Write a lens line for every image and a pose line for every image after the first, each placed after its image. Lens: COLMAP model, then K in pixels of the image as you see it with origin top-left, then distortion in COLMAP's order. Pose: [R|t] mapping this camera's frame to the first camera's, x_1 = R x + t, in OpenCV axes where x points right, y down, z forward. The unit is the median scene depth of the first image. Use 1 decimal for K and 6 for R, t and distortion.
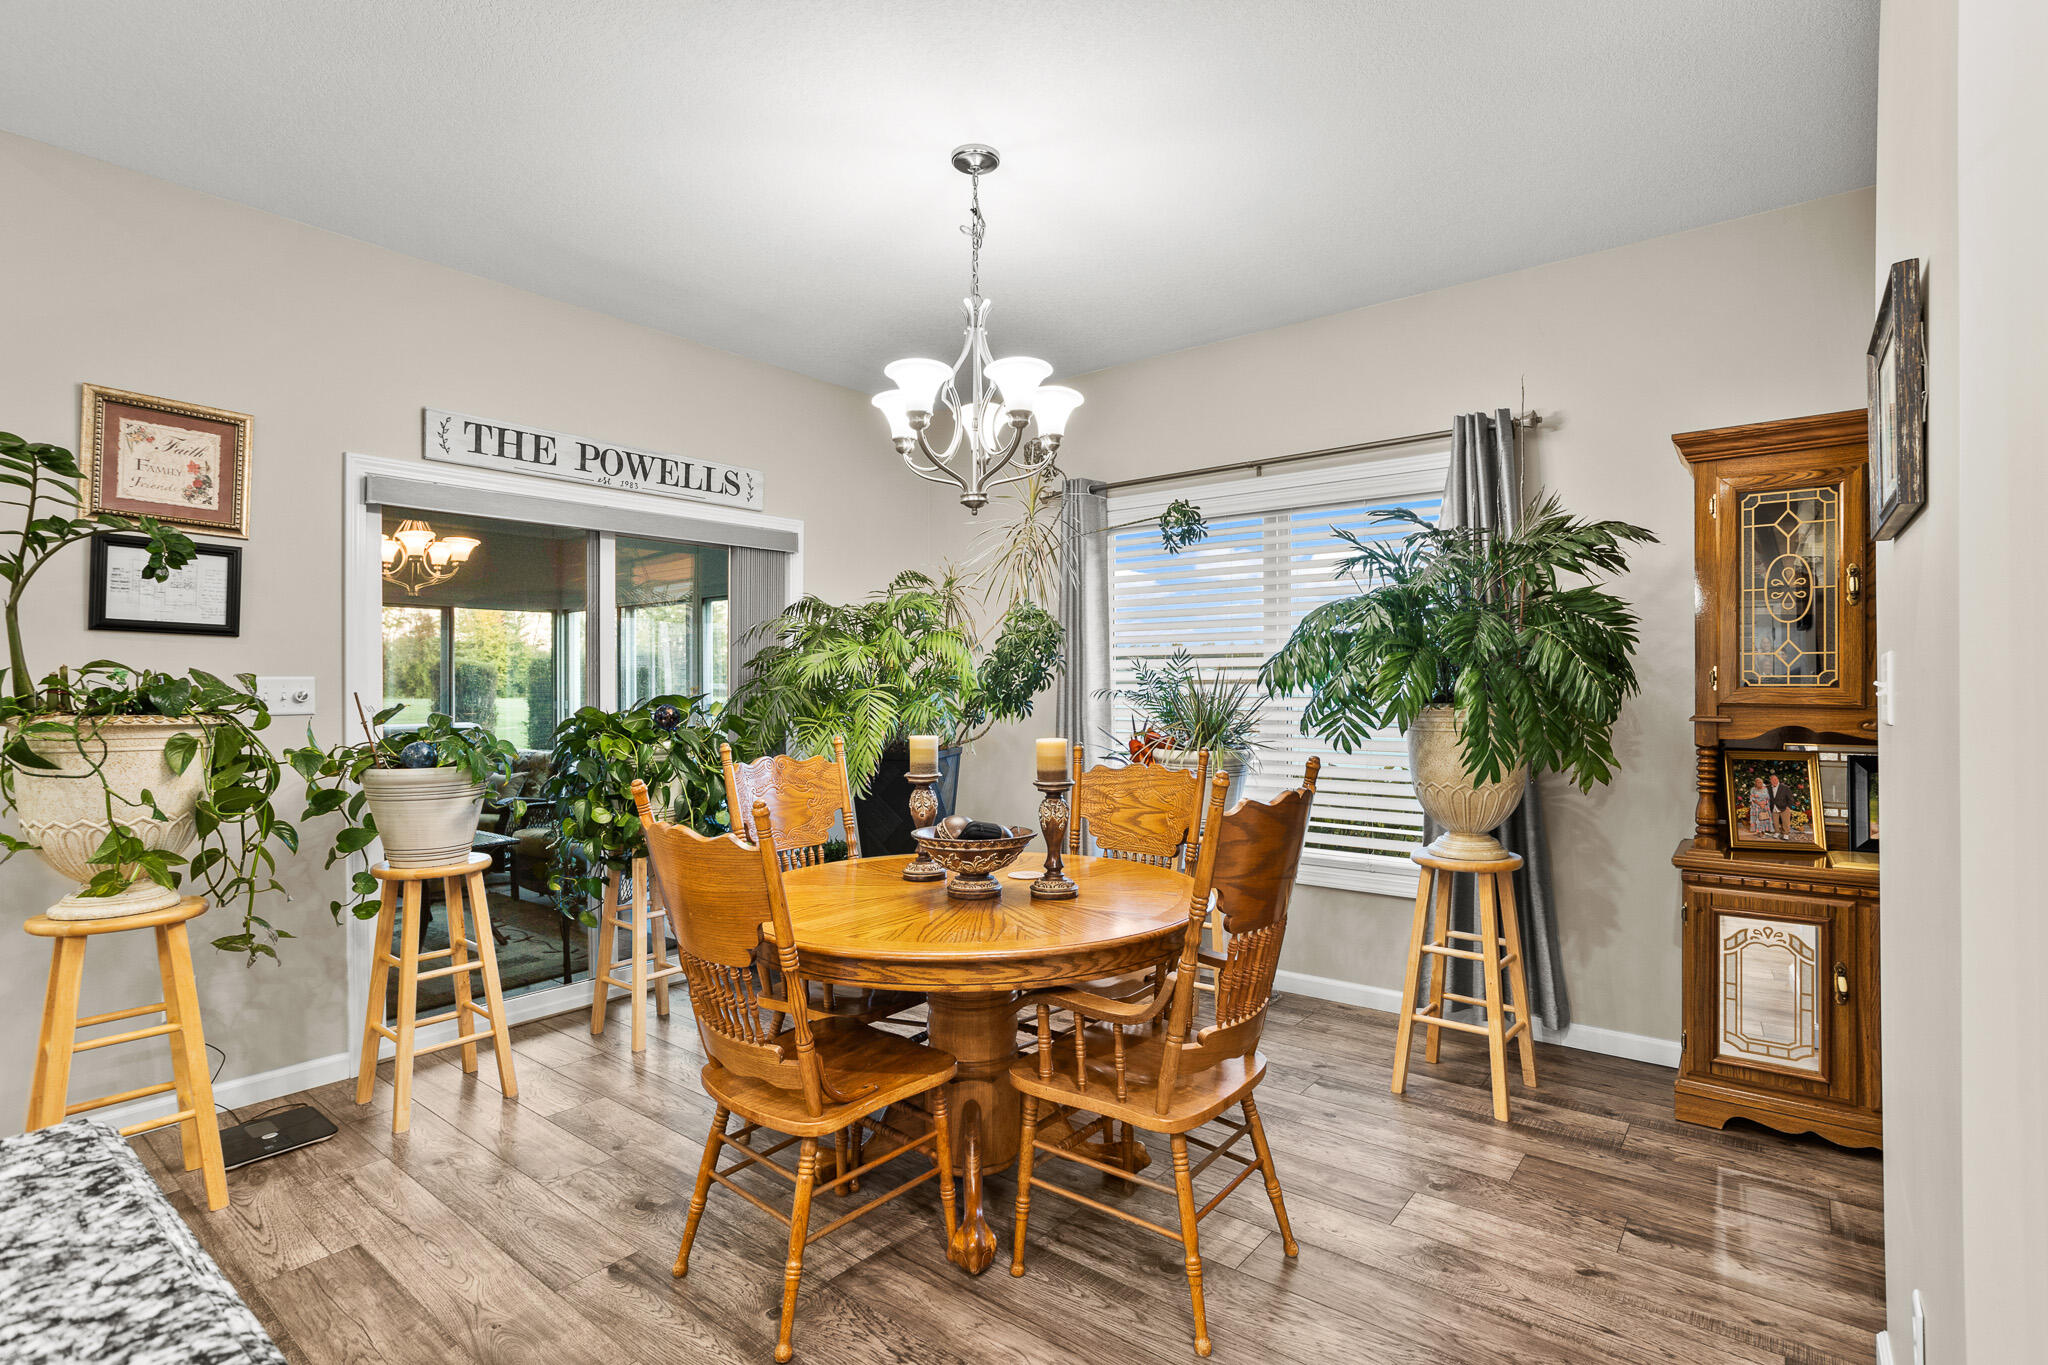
lens RADIAL K [[992.8, 0, 1015.6], [0, 992.8, 677.4], [0, 0, 1]] dist [-0.062009, 0.037991]
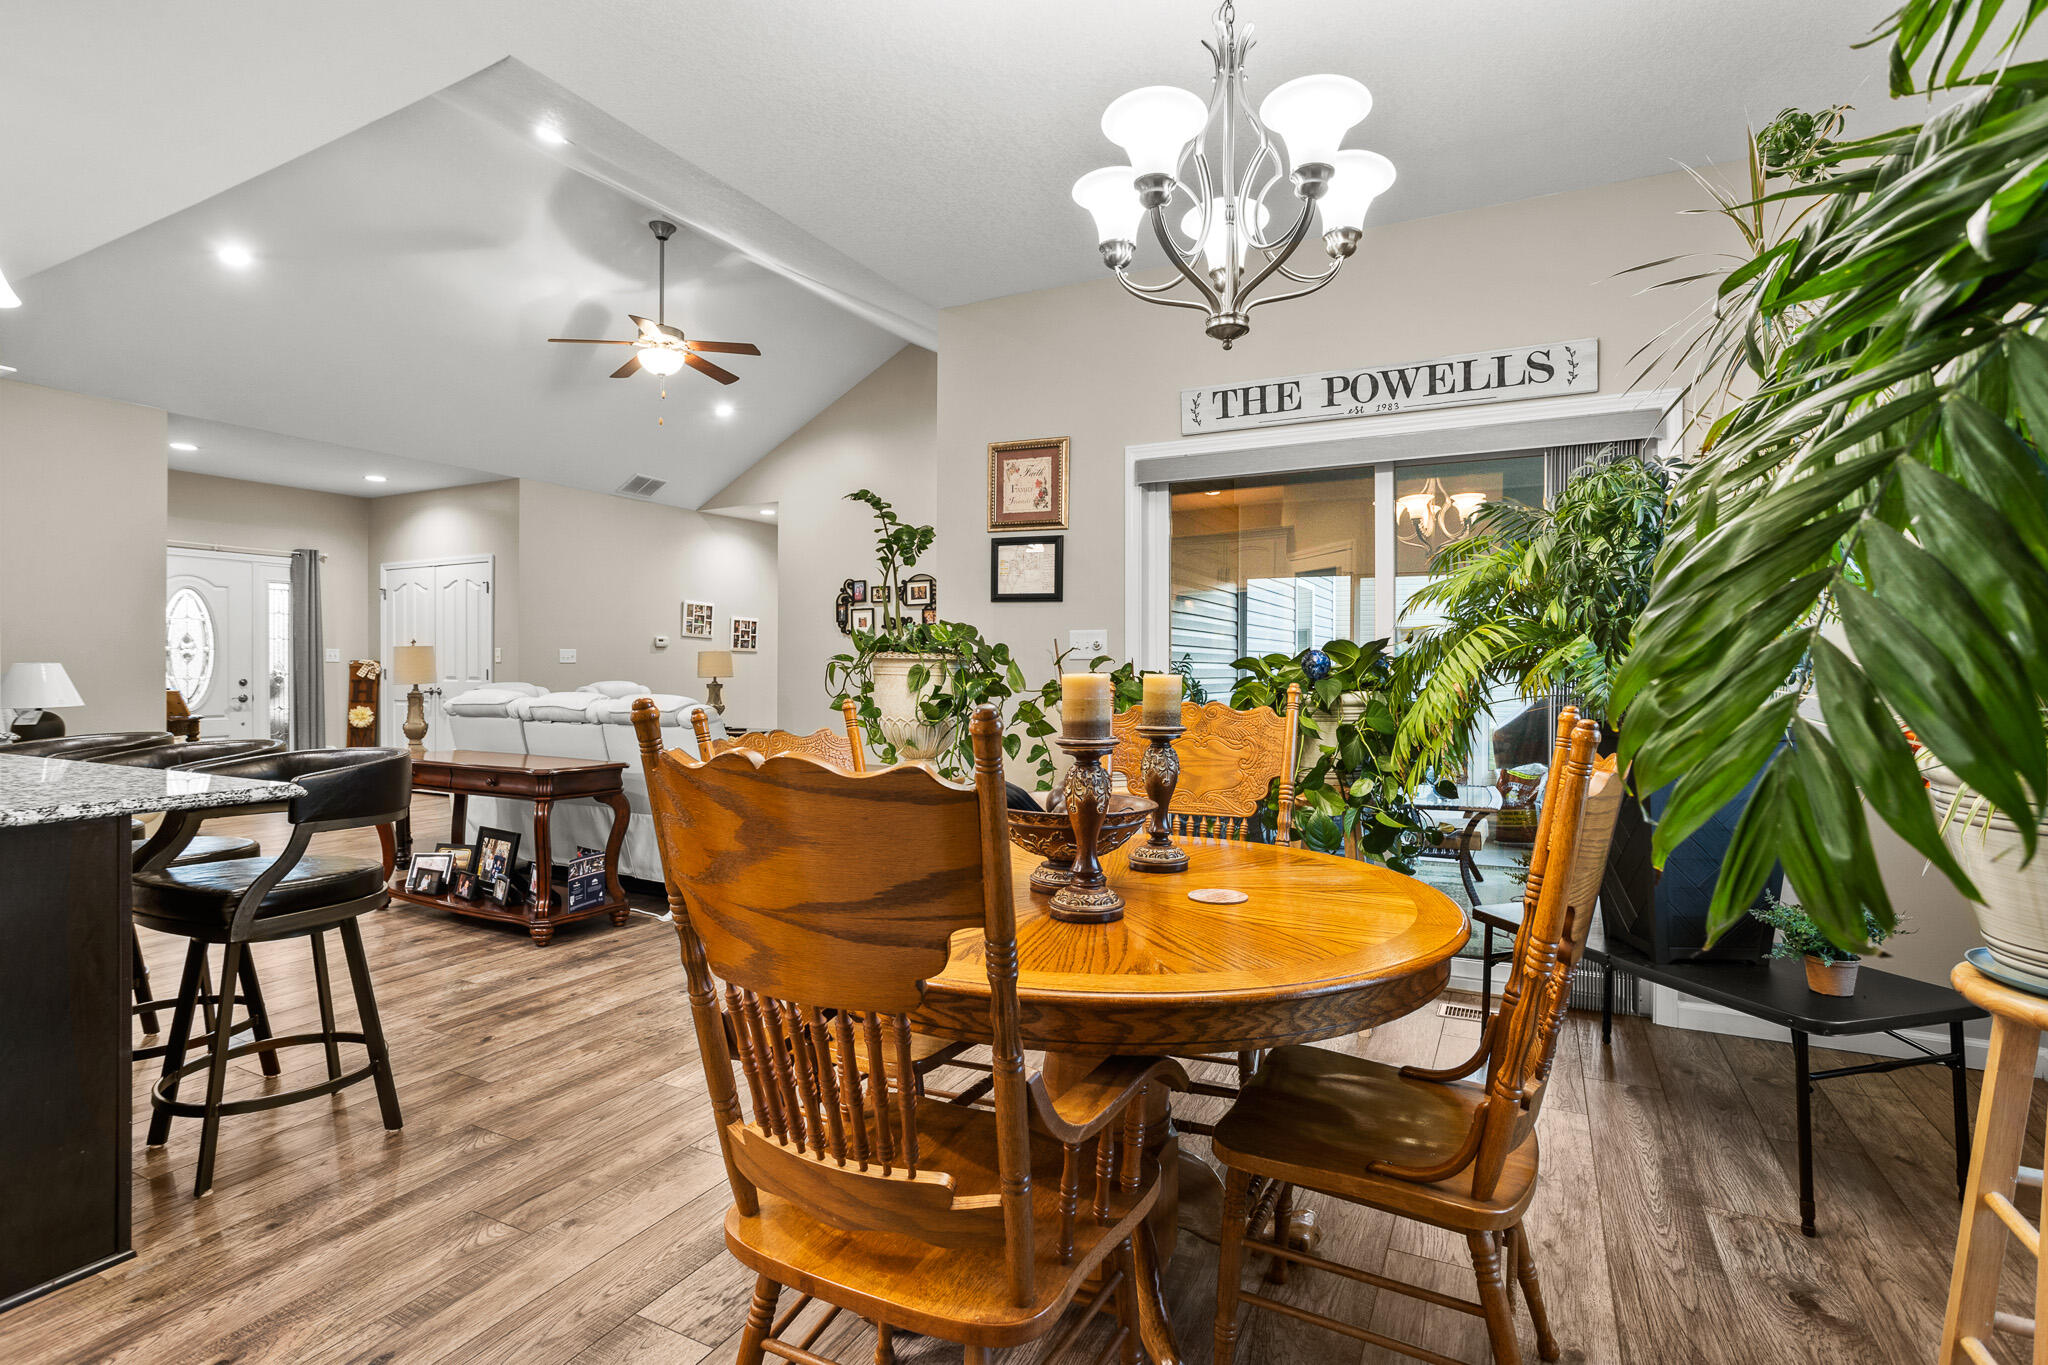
lens RADIAL K [[991.5, 0, 1029.7], [0, 991.5, 678.7], [0, 0, 1]] dist [-0.055449, 0.032200]
pose [[0.195259, 0.014409, -0.980646, 0.559799], [0.004438, 0.999869, 0.015575, 0.044839], [0.980742, -0.007393, 0.195169, 0.688309]]
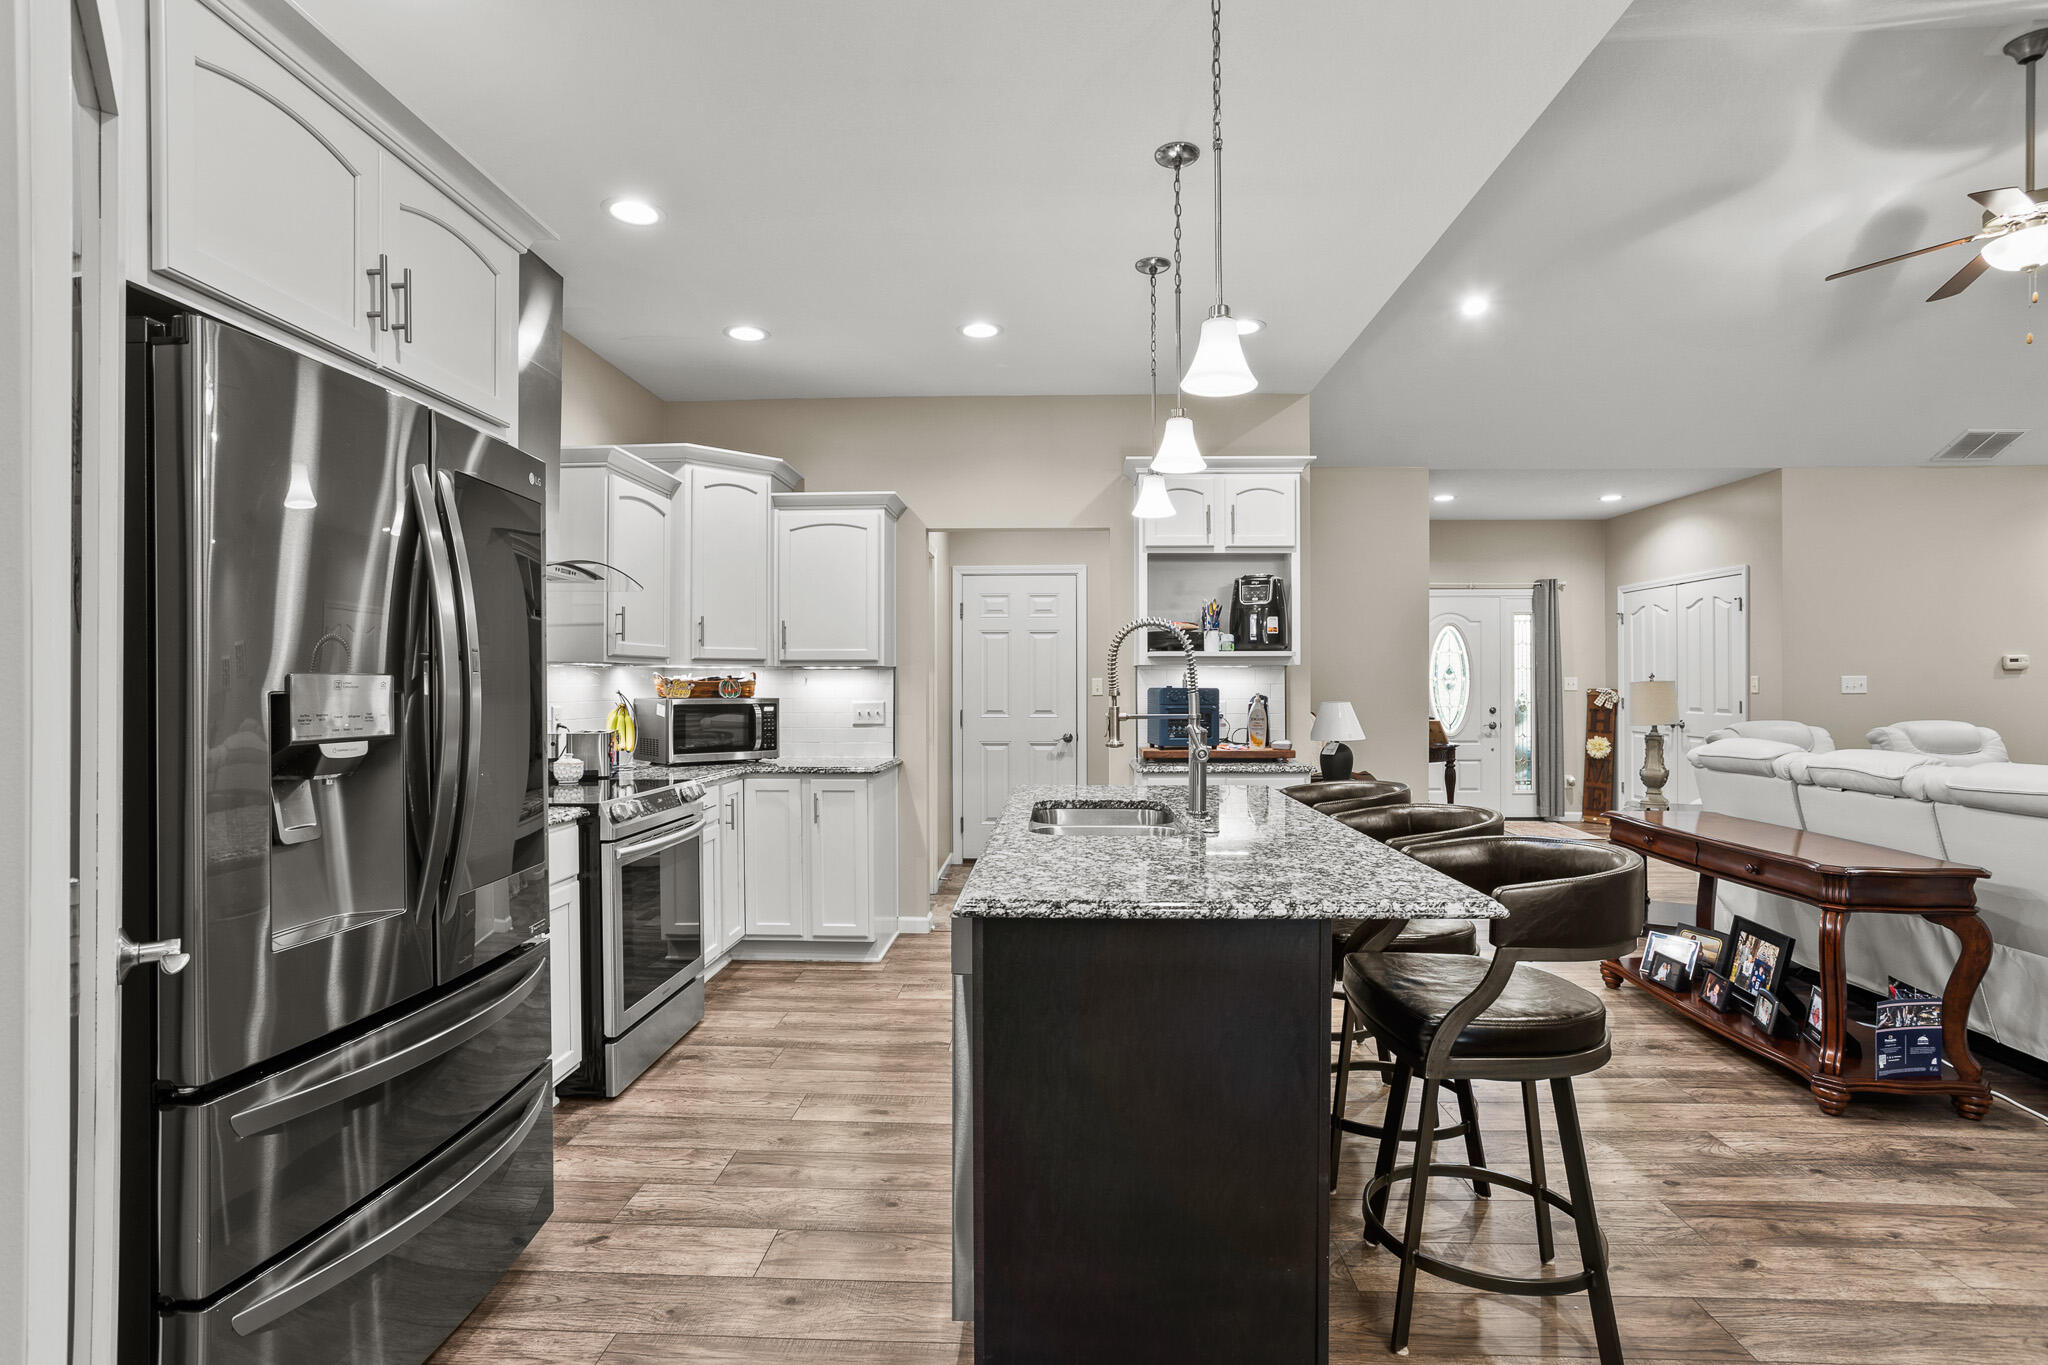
lens RADIAL K [[991.5, 0, 1029.7], [0, 991.5, 678.7], [0, 0, 1]] dist [-0.055449, 0.032200]
pose [[-0.806135, 0.003827, -0.591720, 0.286218], [0.010853, 0.999906, -0.008319, 0.000948], [0.591632, -0.013129, -0.806101, 0.588007]]
